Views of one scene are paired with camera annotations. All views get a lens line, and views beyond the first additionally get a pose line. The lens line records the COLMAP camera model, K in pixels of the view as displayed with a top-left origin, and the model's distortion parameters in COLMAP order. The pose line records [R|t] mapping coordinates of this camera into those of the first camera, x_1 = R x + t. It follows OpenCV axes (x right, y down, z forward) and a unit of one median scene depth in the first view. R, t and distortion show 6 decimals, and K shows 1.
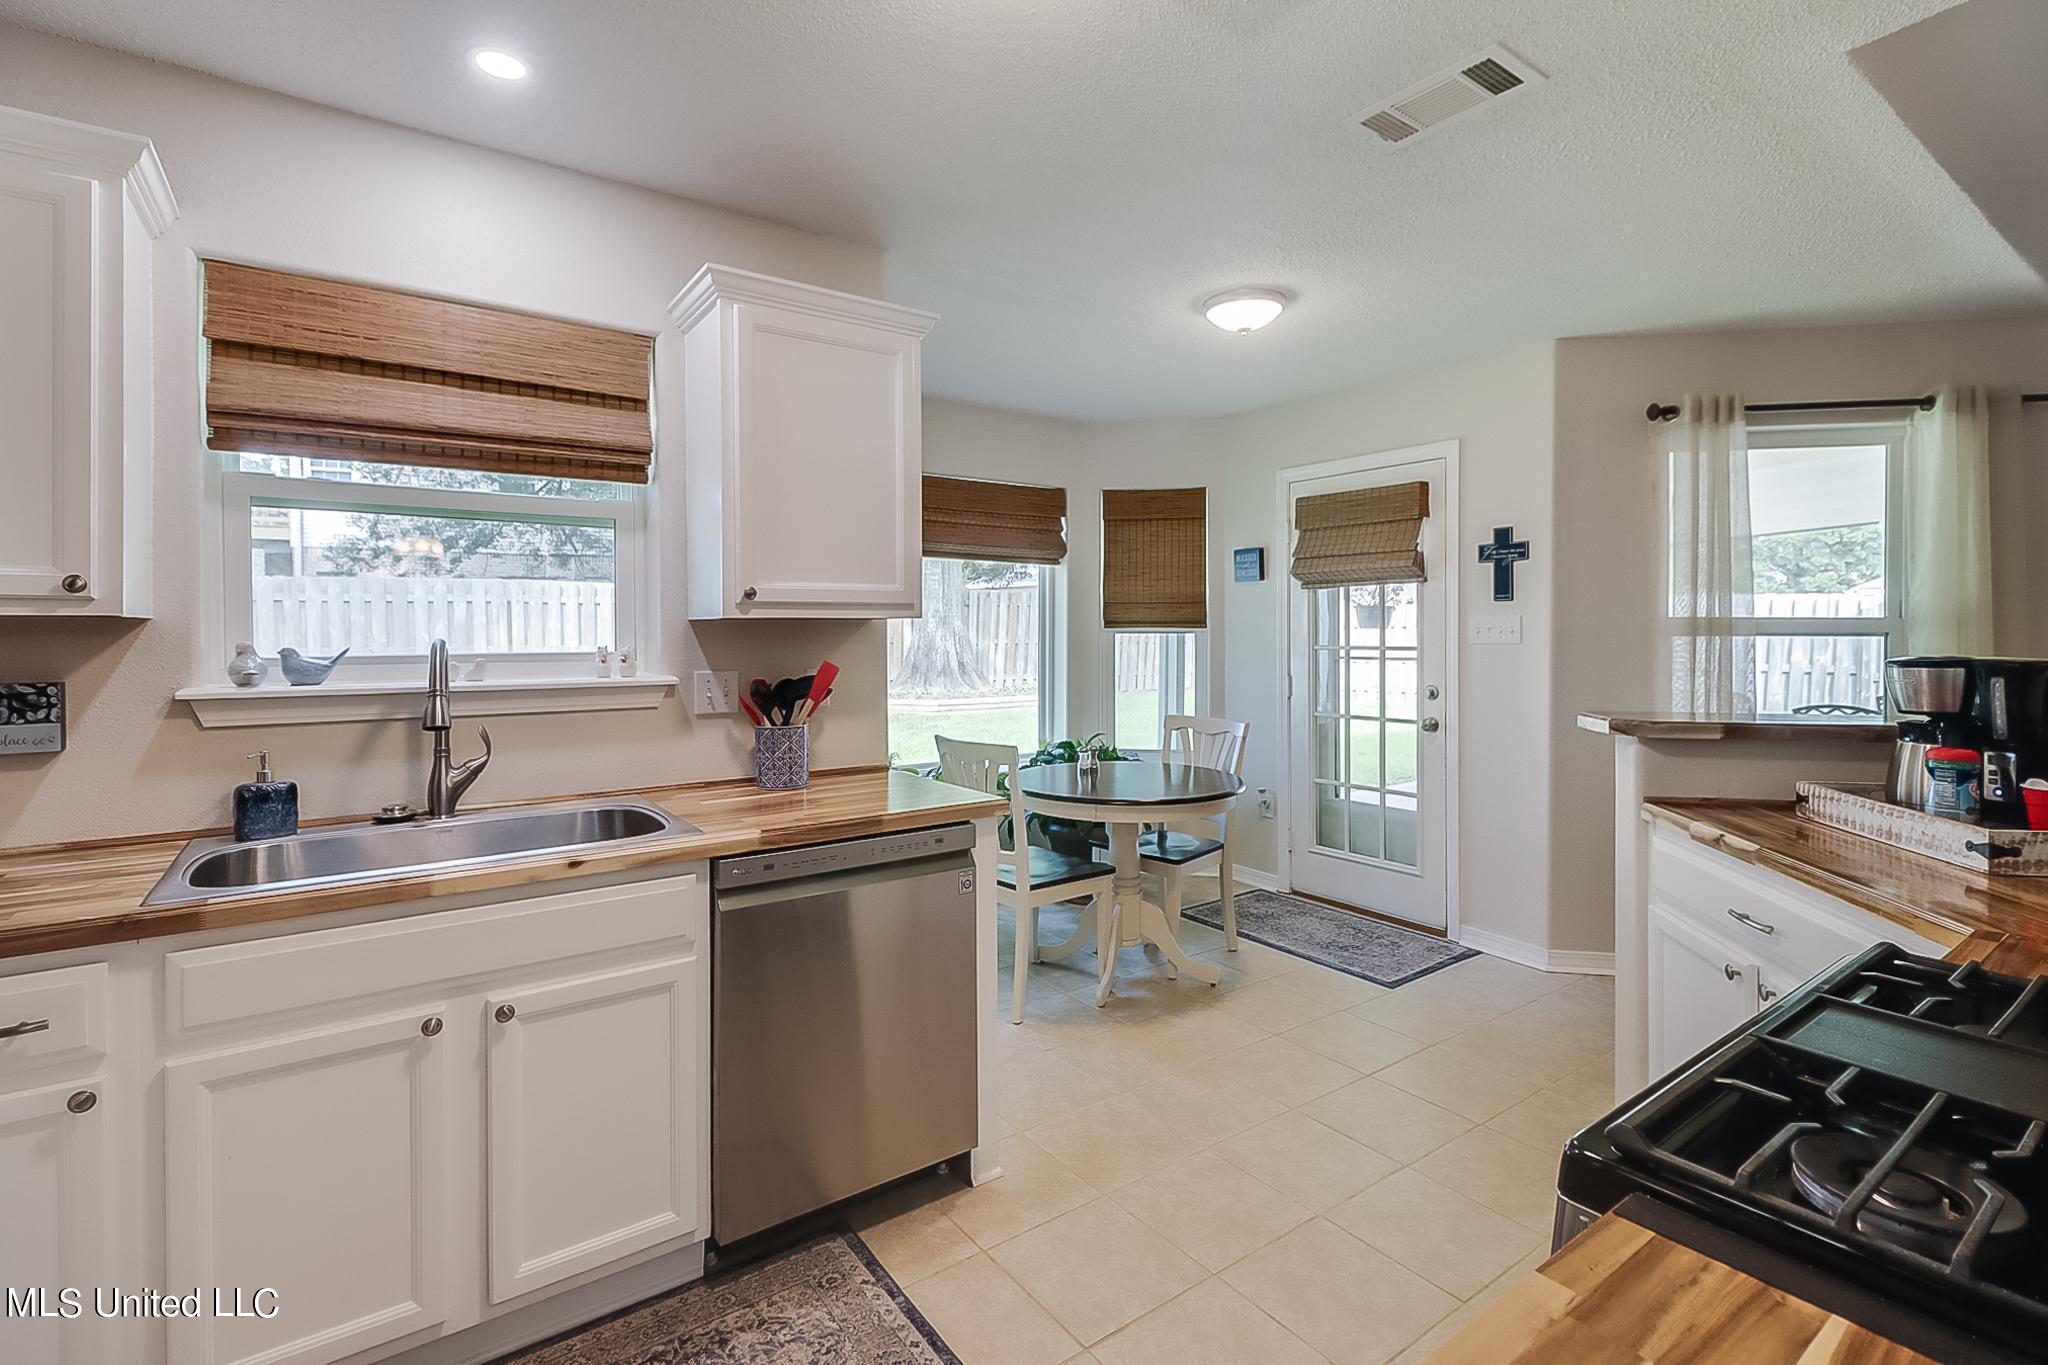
lens RADIAL K [[977.4, 0, 989.5], [0, 977.4, 630.2], [0, 0, 1]] dist [0.008783, -0.009323]
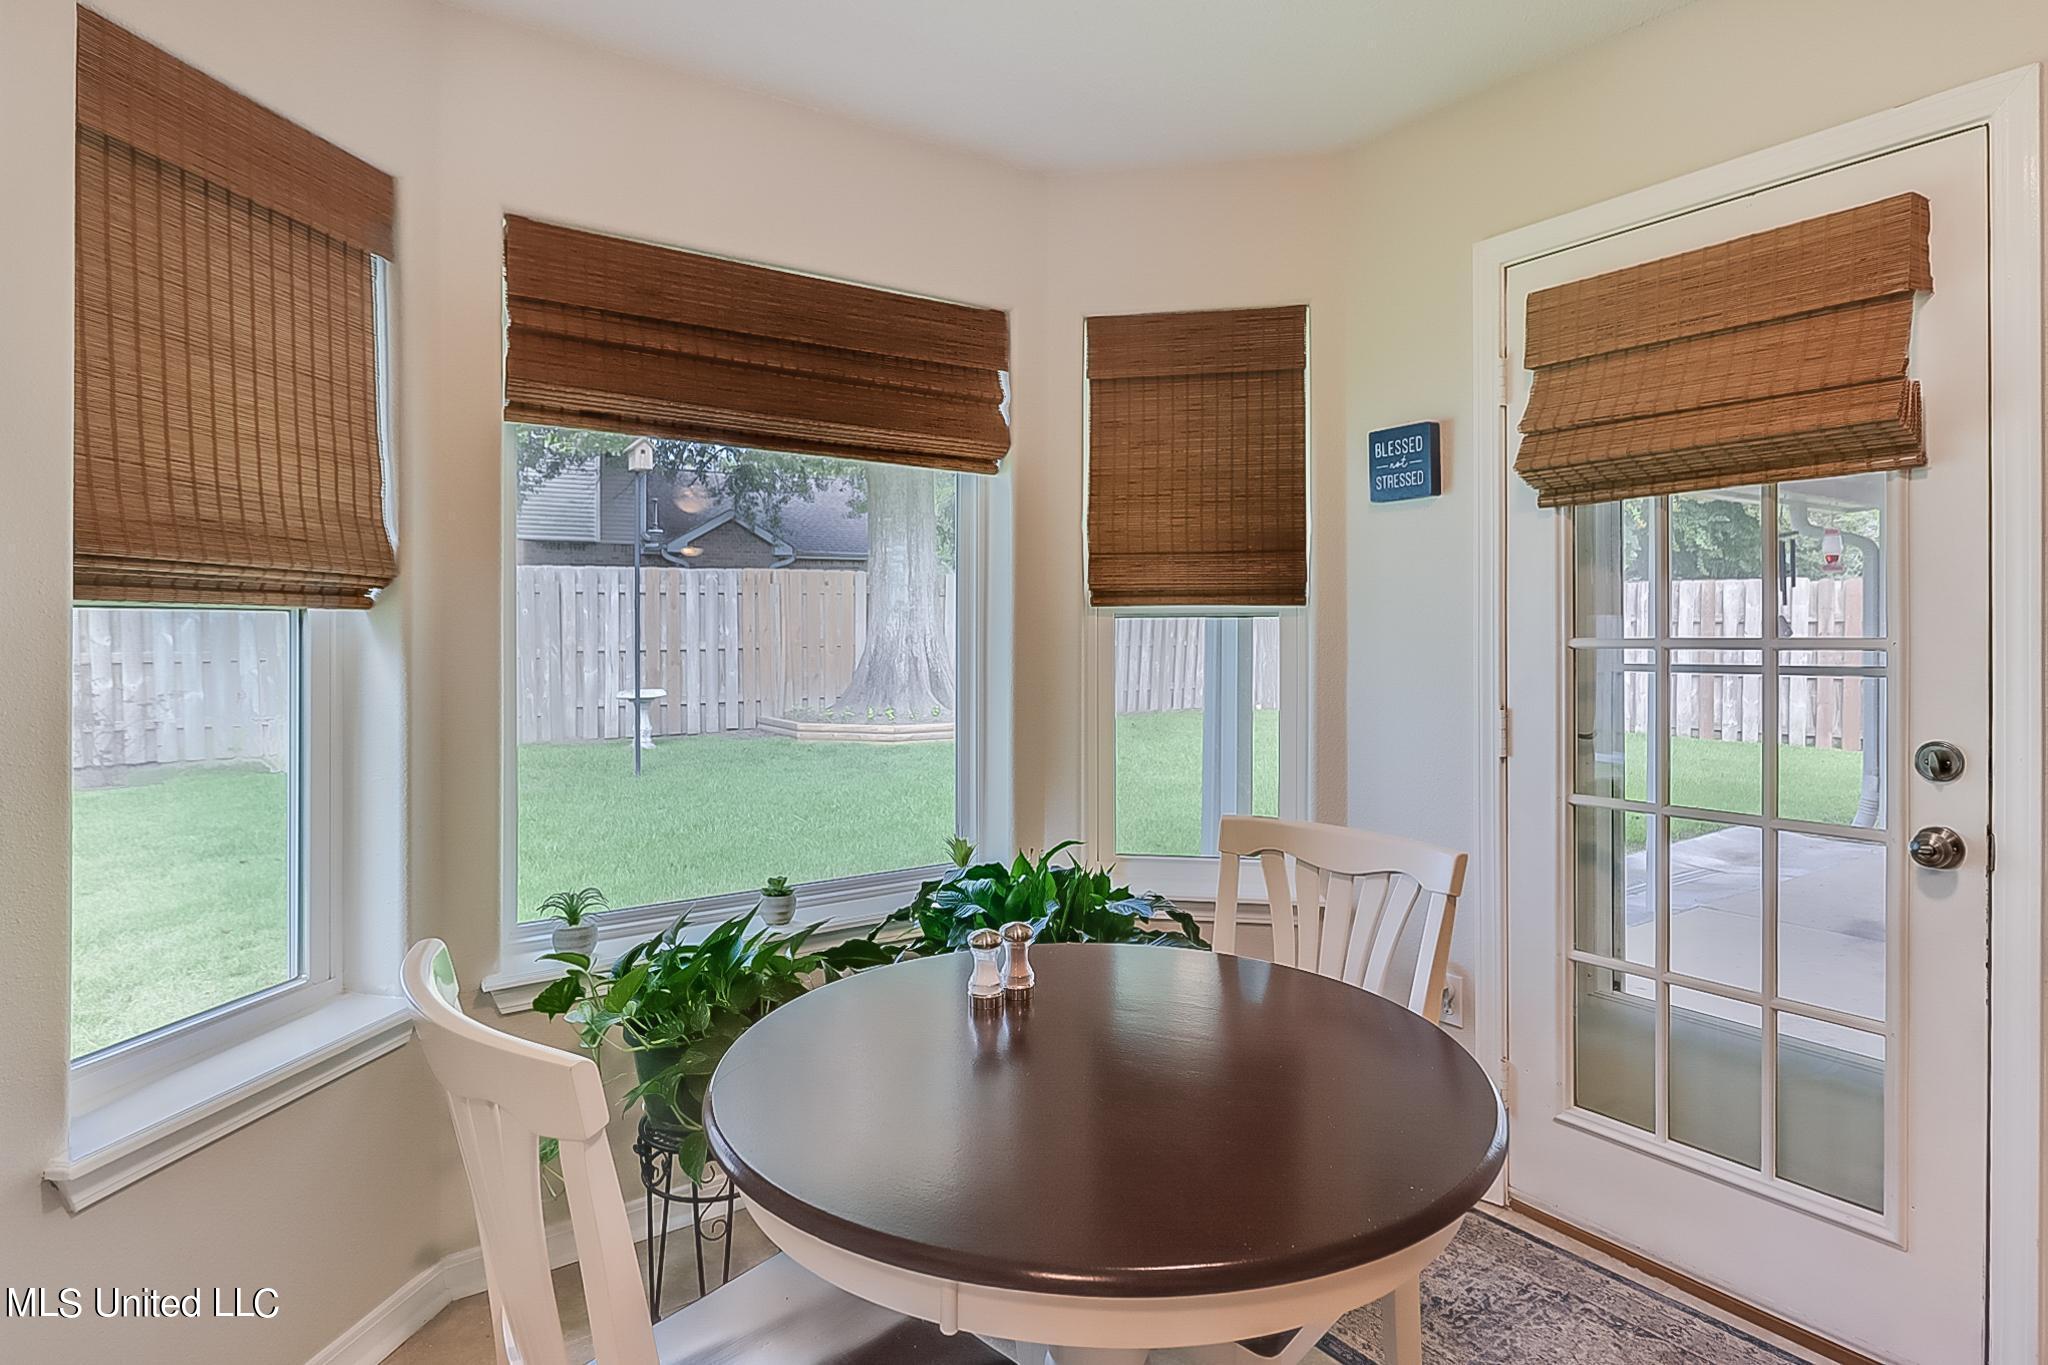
lens RADIAL K [[1029.4, 0, 1009.9], [0, 1029.4, 646.6], [0, 0, 1]] dist [0.018134, 0.000006]
pose [[0.999916, -0.003112, -0.012556, 0.086681], [0.003241, 0.999943, 0.010212, 0.012770], [0.012523, -0.010252, 0.999869, 0.510450]]
